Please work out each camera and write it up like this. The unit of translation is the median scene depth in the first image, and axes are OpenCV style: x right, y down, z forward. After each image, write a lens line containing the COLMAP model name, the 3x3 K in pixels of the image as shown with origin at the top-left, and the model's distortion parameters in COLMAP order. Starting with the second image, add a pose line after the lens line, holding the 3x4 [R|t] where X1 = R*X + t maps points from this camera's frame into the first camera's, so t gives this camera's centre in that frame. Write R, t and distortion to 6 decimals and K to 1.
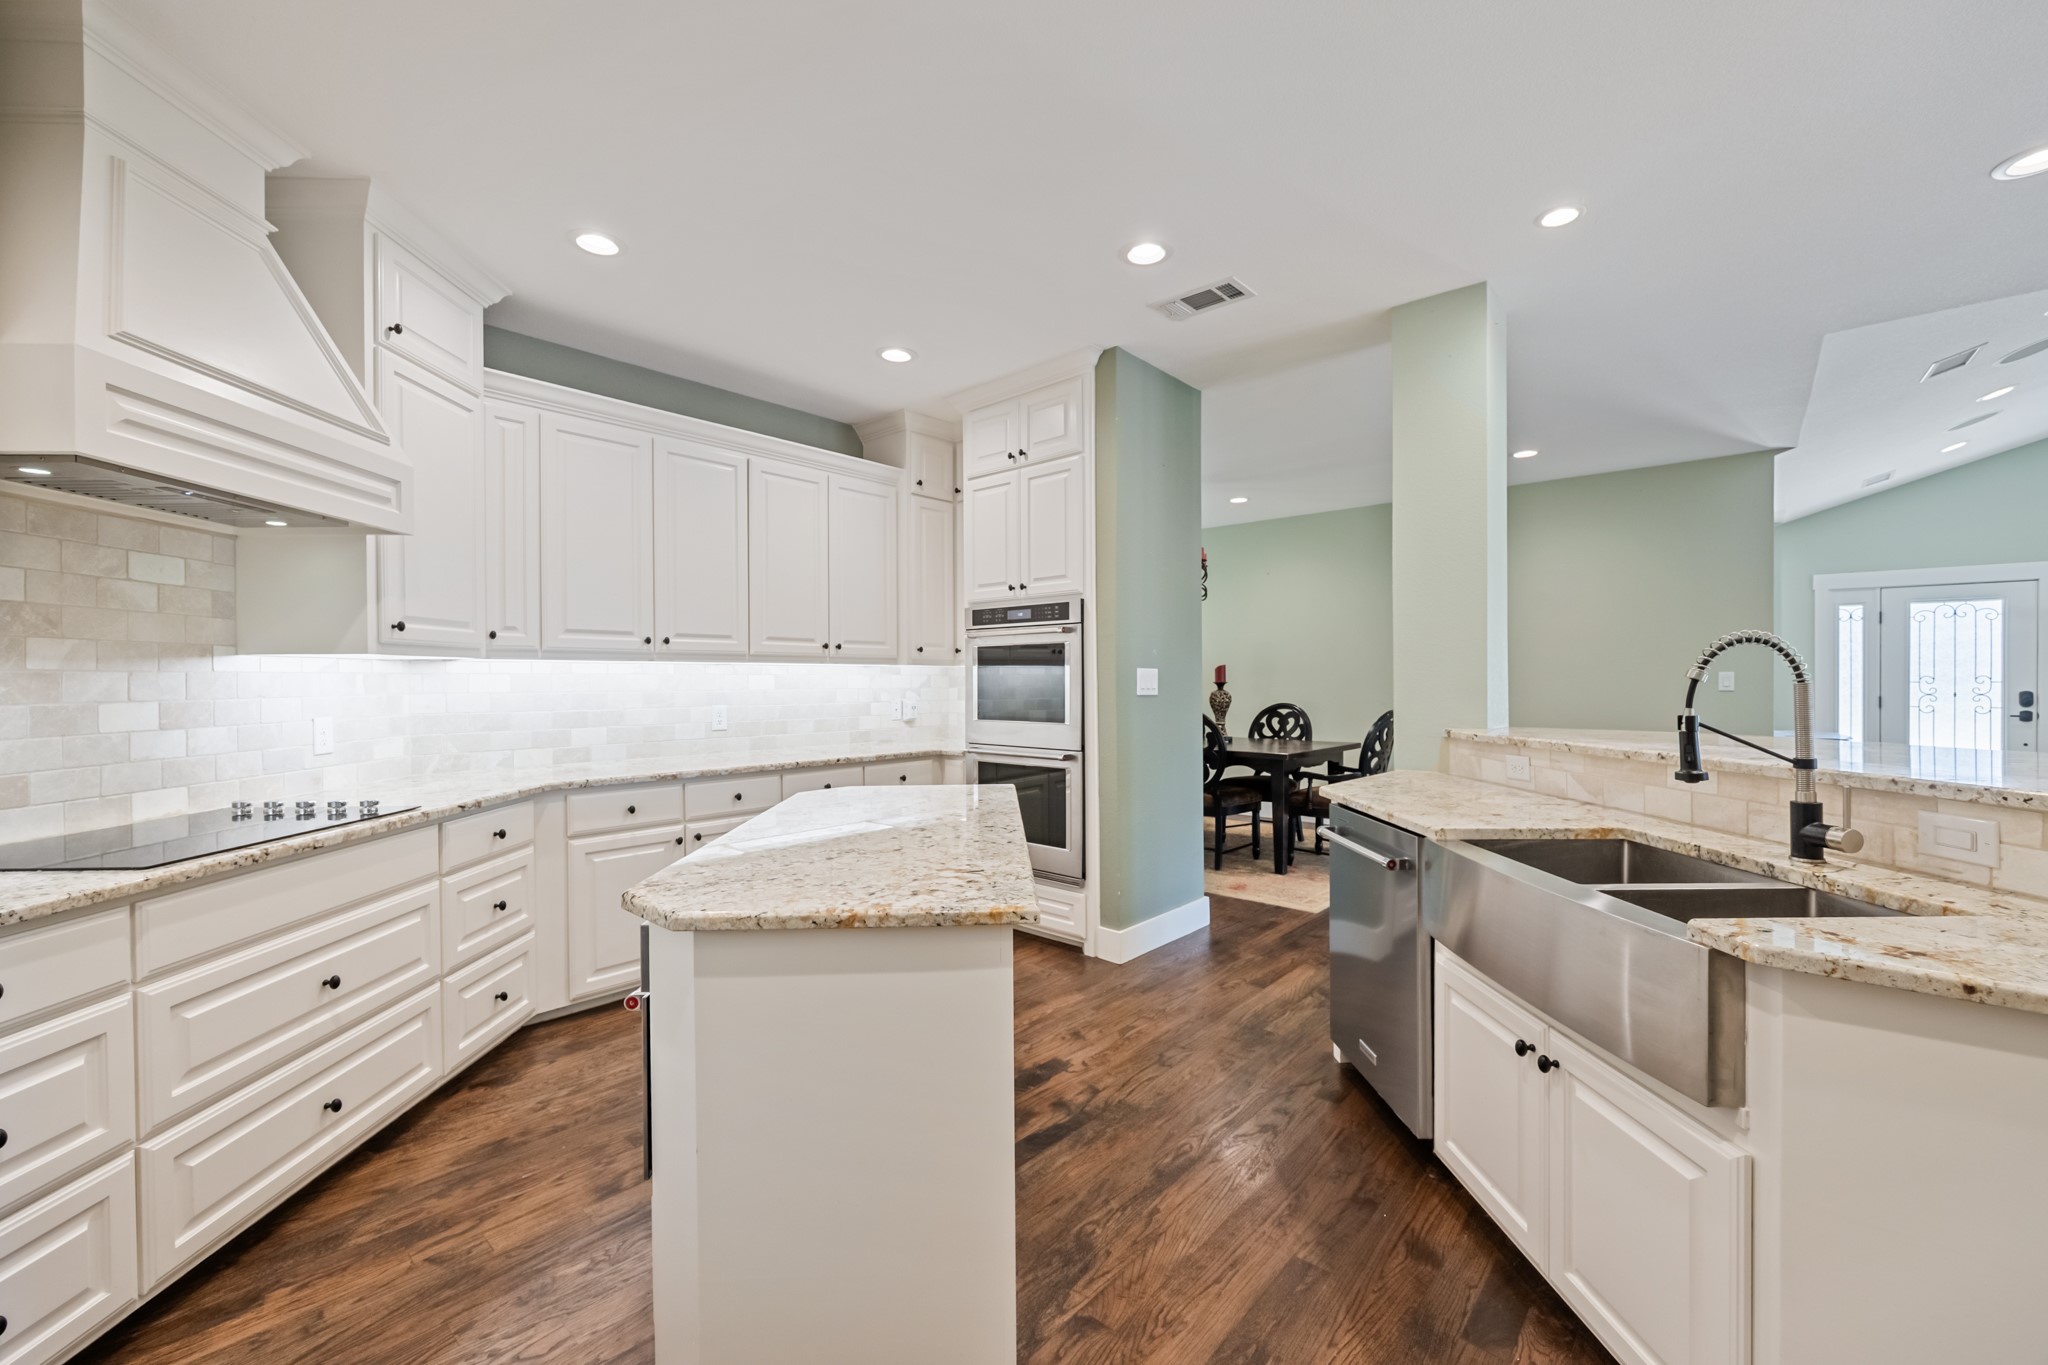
lens RADIAL K [[819.1, 0, 1024.0], [0, 819.1, 682.5], [0, 0, 1]] dist [-0.003690, 0.000026]
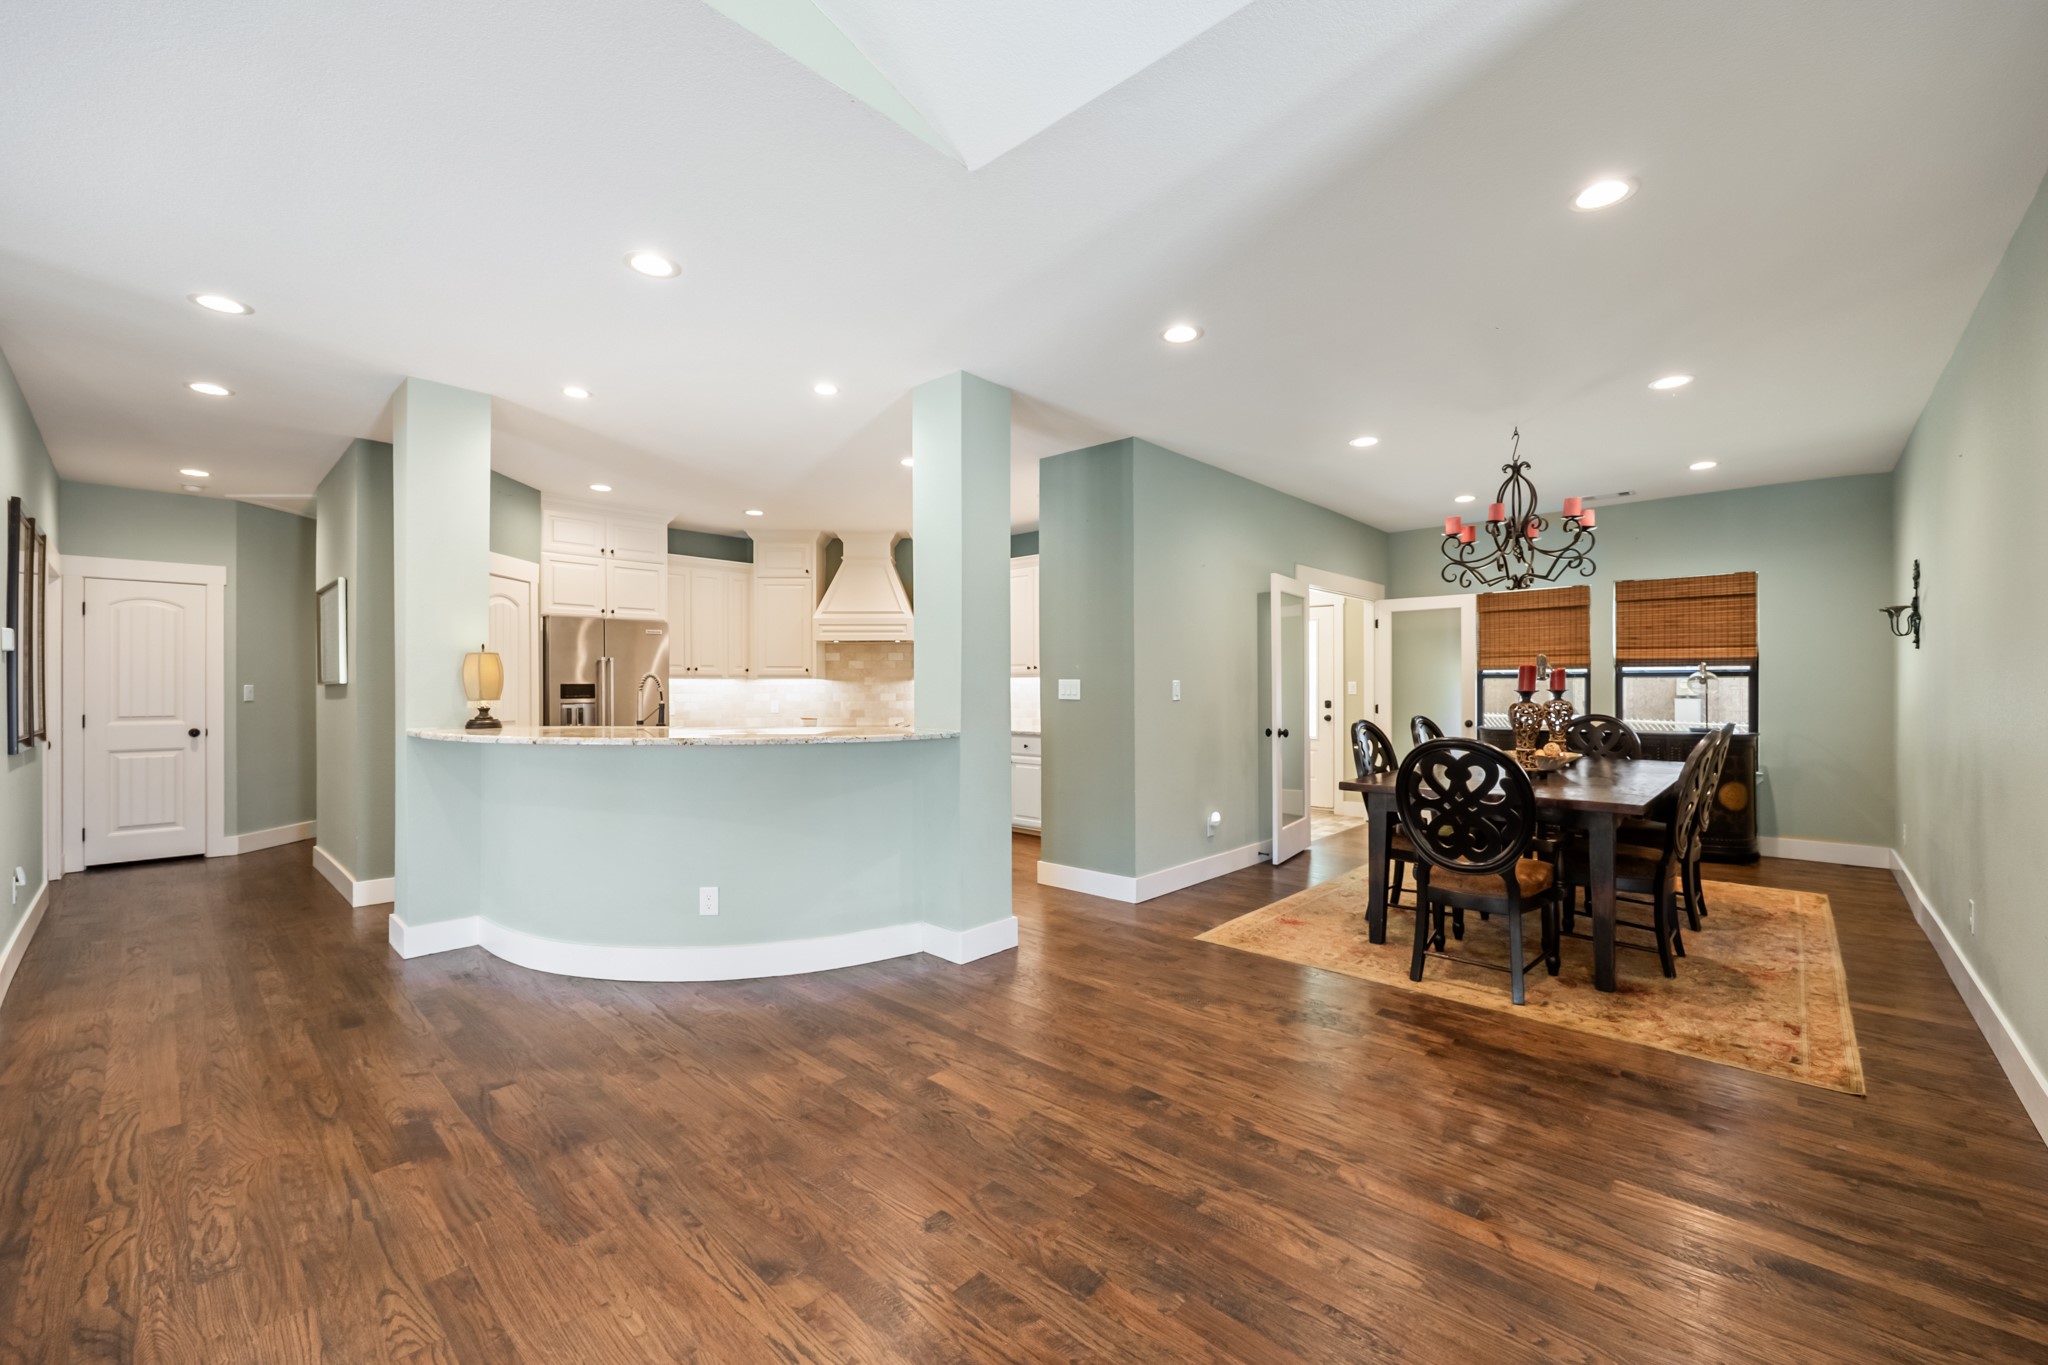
lens RADIAL K [[837.5, 0, 1032.1], [0, 837.5, 682.5], [0, 0, 1]] dist [0.000009, -0.000047]
pose [[-0.006160, -0.001829, -0.999979, 1.754640], [-0.000463, 0.999998, -0.001826, -0.011216], [0.999981, 0.000452, -0.006160, 1.071372]]
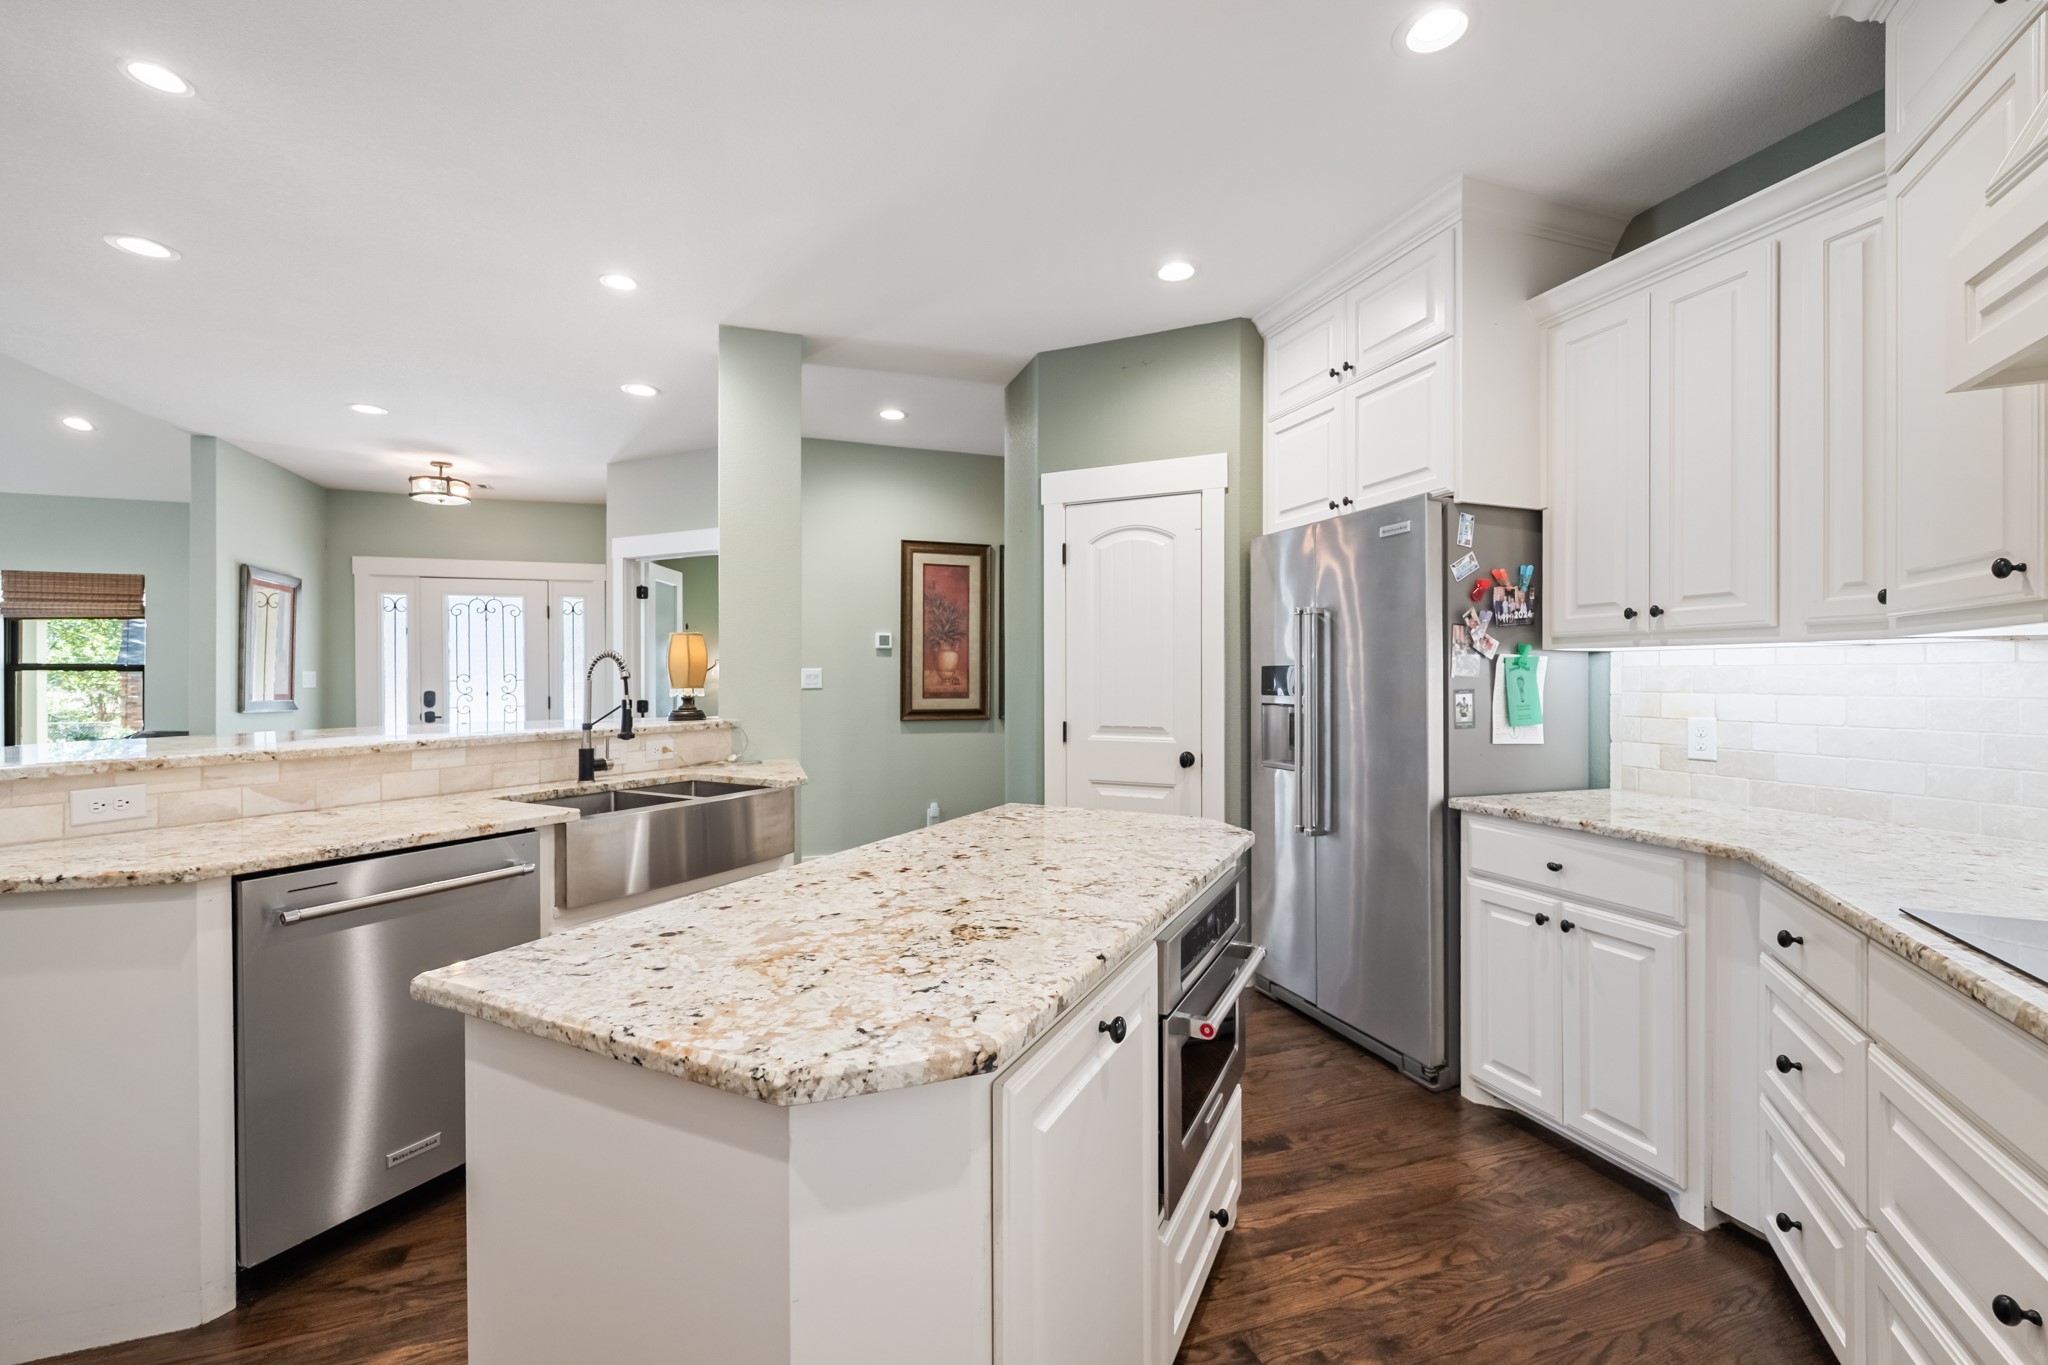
lens RADIAL K [[837.5, 0, 1032.1], [0, 837.5, 682.5], [0, 0, 1]] dist [0.000009, -0.000047]
pose [[-0.882845, -0.000383, 0.469665, -0.349576], [0.001706, 0.999990, 0.004023, 0.002873], [-0.469662, 0.004353, -0.882836, 1.000794]]
